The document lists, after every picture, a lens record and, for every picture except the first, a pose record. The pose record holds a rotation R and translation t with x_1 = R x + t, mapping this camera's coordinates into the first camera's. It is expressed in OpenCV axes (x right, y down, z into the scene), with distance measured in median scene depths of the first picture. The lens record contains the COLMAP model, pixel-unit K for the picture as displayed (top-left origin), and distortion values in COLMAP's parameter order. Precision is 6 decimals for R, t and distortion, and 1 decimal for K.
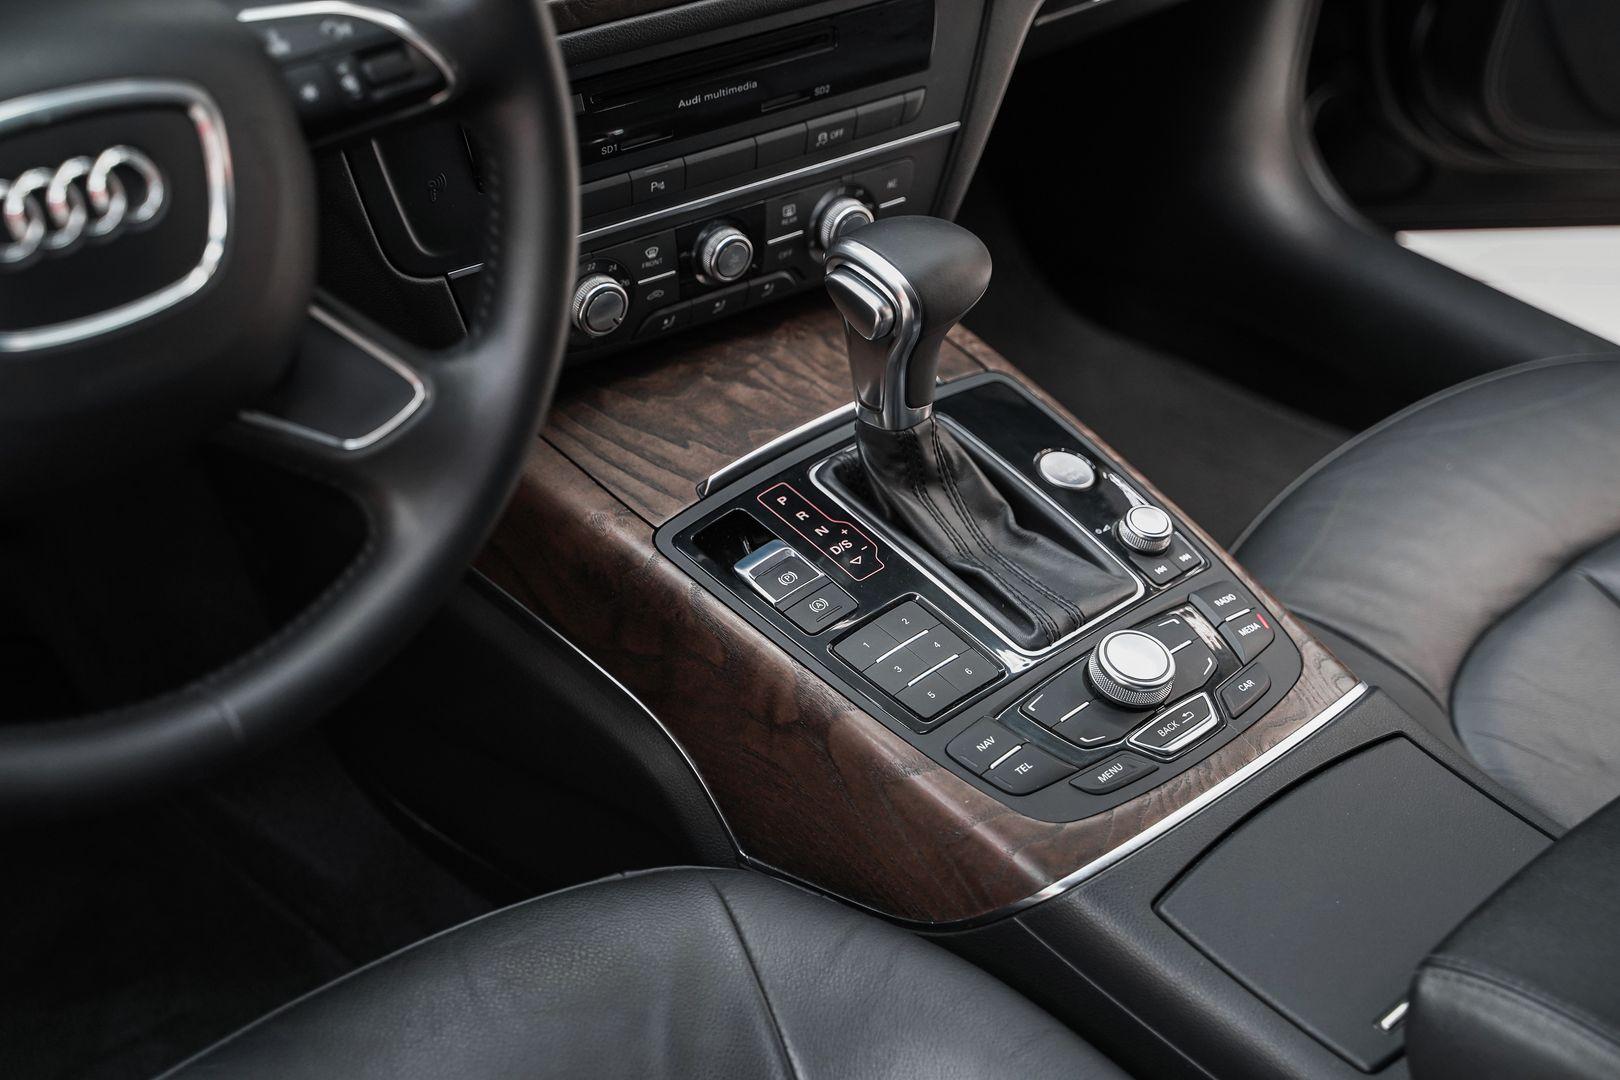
lens RADIAL K [[2473.0, 0, 810.0], [0, 2473.0, 540.0], [0, 0, 1]] dist [0.104623, 0.017860]
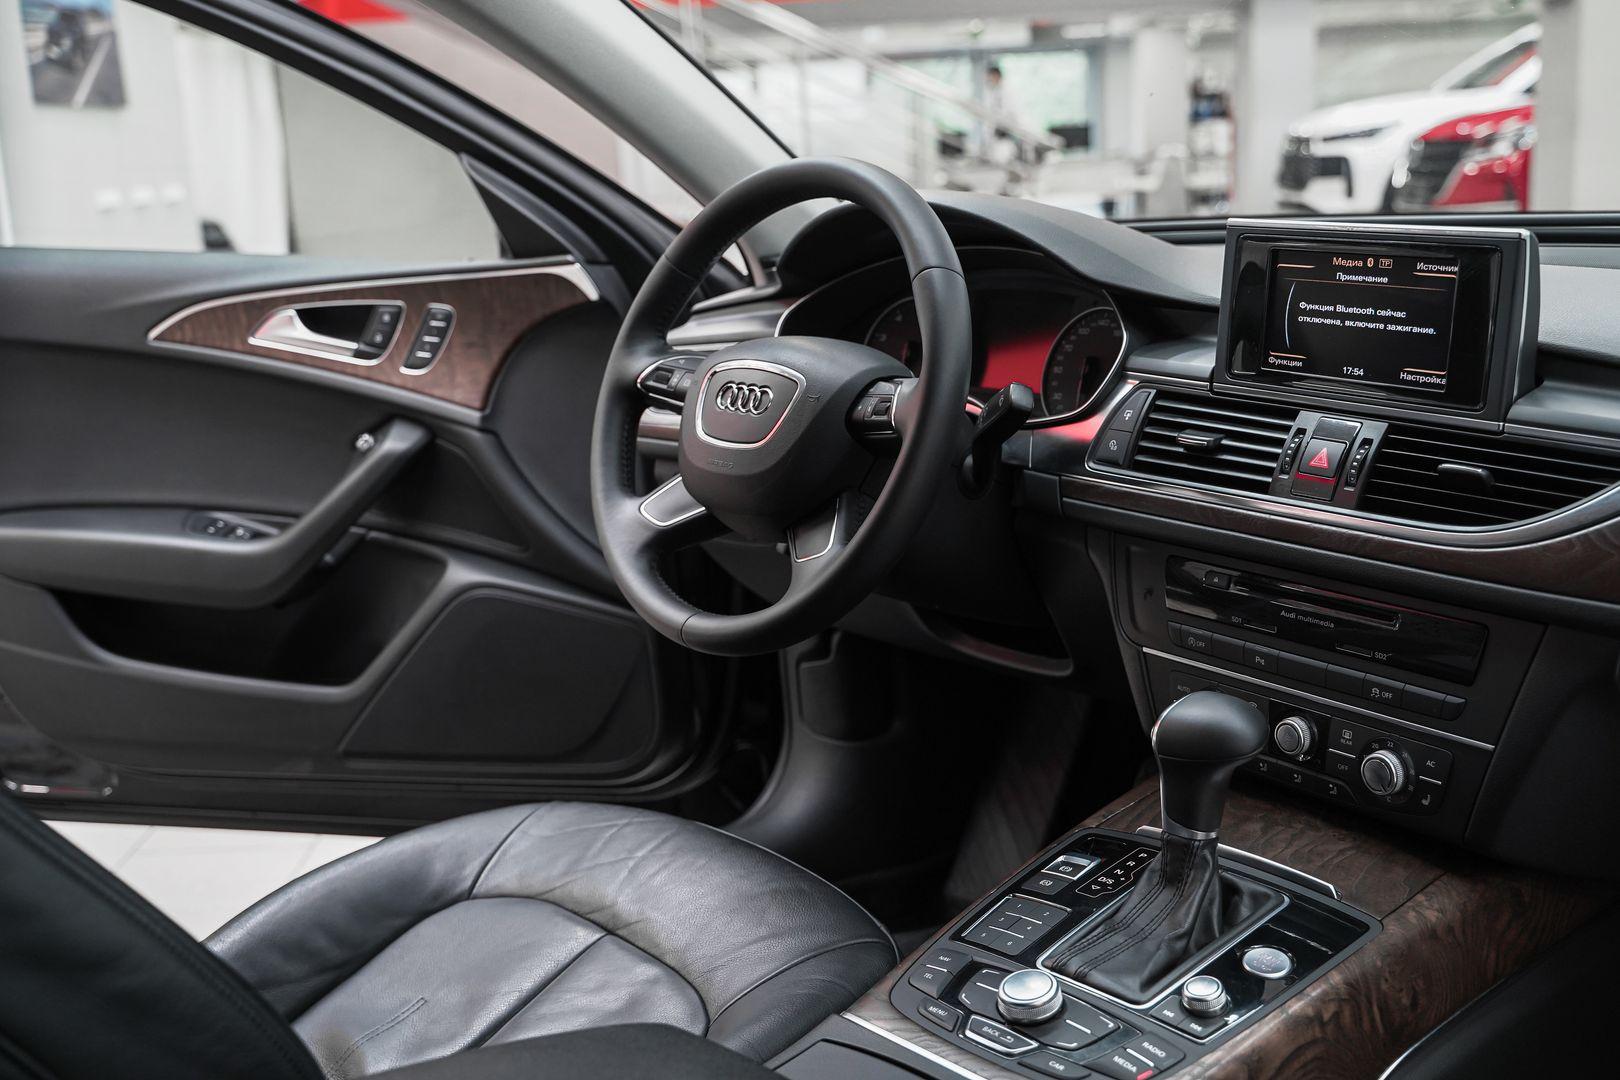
lens RADIAL K [[1787.0, 0, 810.3], [0, 1787.0, 517.8], [0, 0, 1]] dist [-0.016891, 0.035629]
pose [[-0.029048, 0.156272, -0.987287, 0.986677], [-0.550112, 0.822172, 0.146322, -0.222619], [0.834586, 0.547369, 0.062084, 0.671003]]
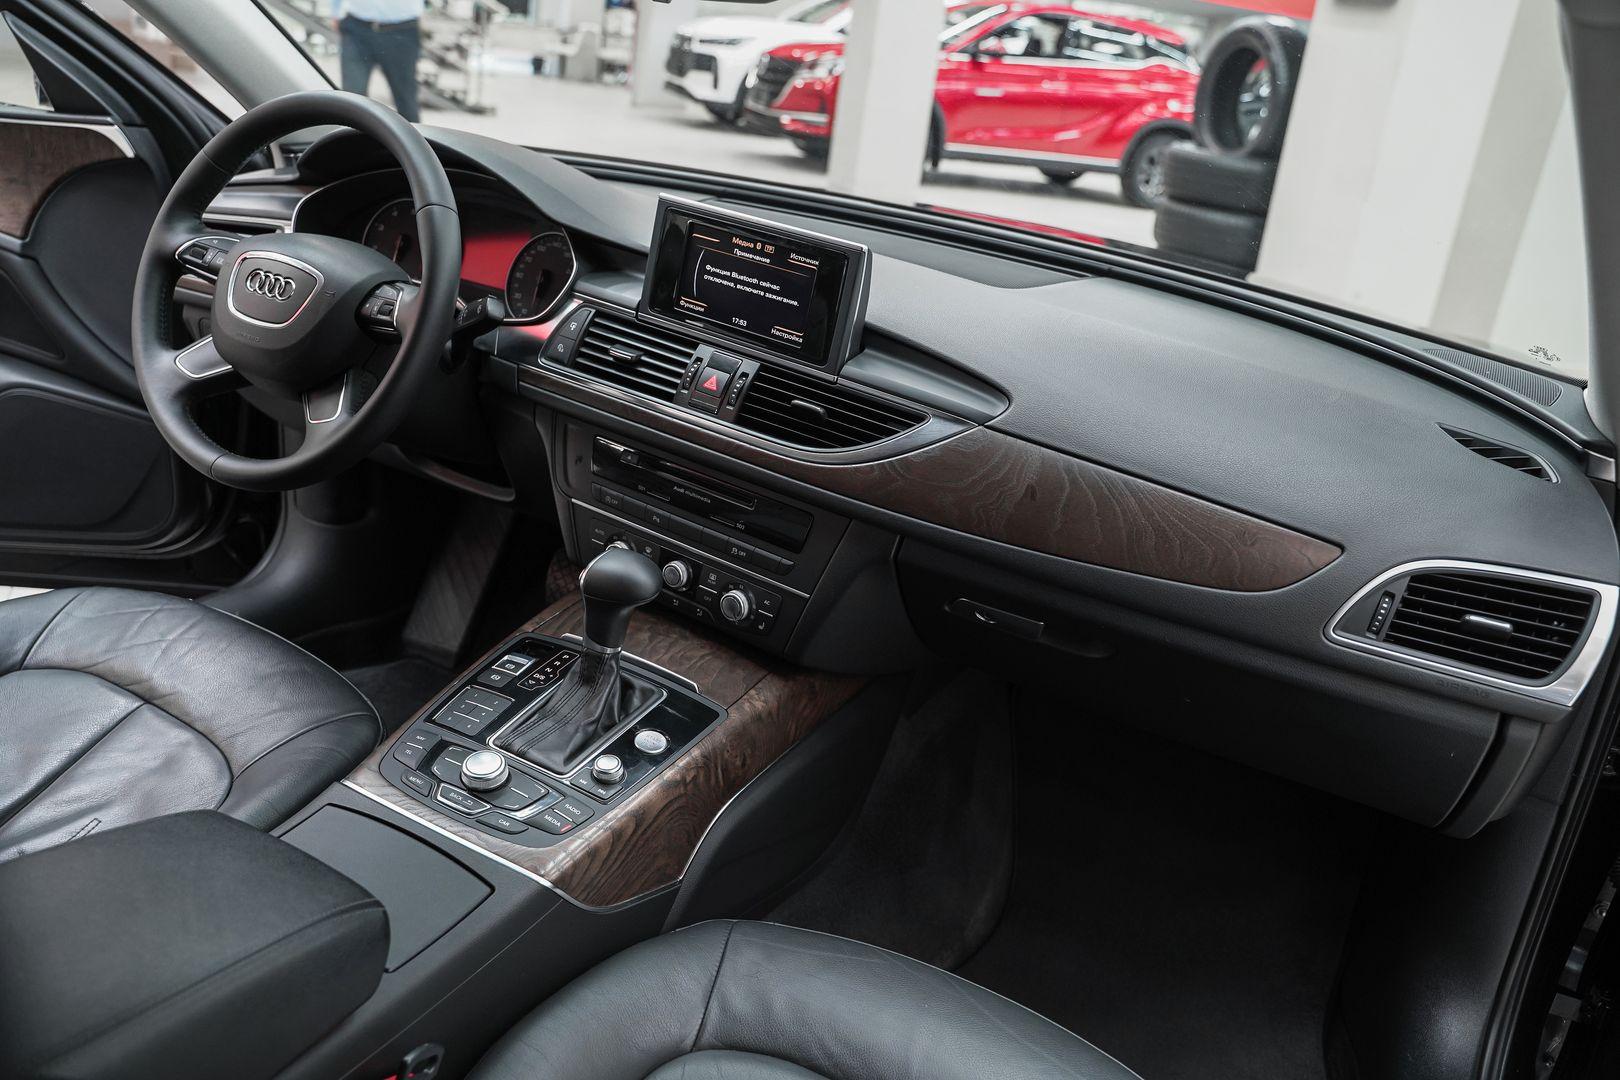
lens RADIAL K [[1313.2, 0, 810.0], [0, 1313.2, 540.0], [0, 0, 1]] dist [-0.121788, 0.098408]
pose [[0.325337, 0.337976, -0.883135, 0.956880], [-0.643412, 0.763529, 0.055177, -0.274281], [0.692948, 0.550269, 0.465862, 0.595193]]
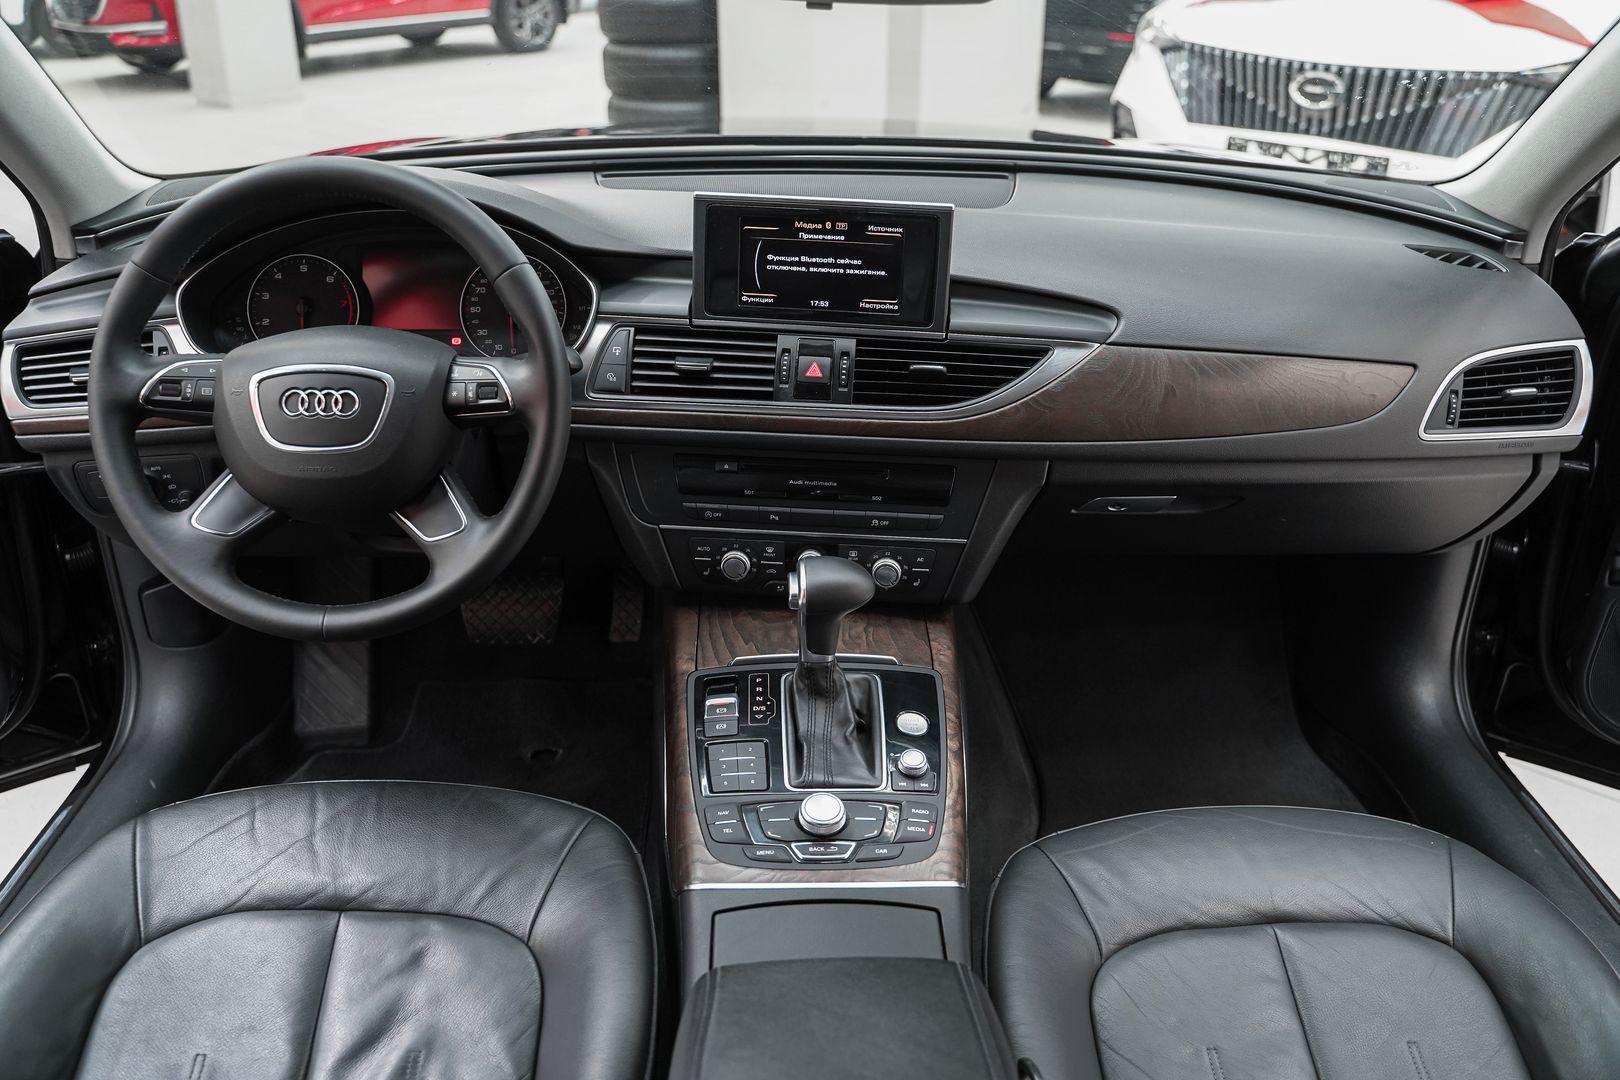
lens RADIAL K [[1313.2, 0, 810.0], [0, 1313.2, 540.0], [0, 0, 1]] dist [-0.121788, 0.098408]
pose [[0.748049, 0.250259, -0.614649, 0.634729], [-0.364761, 0.928776, -0.065767, -0.065966], [0.554412, 0.273397, 0.786054, 0.173122]]
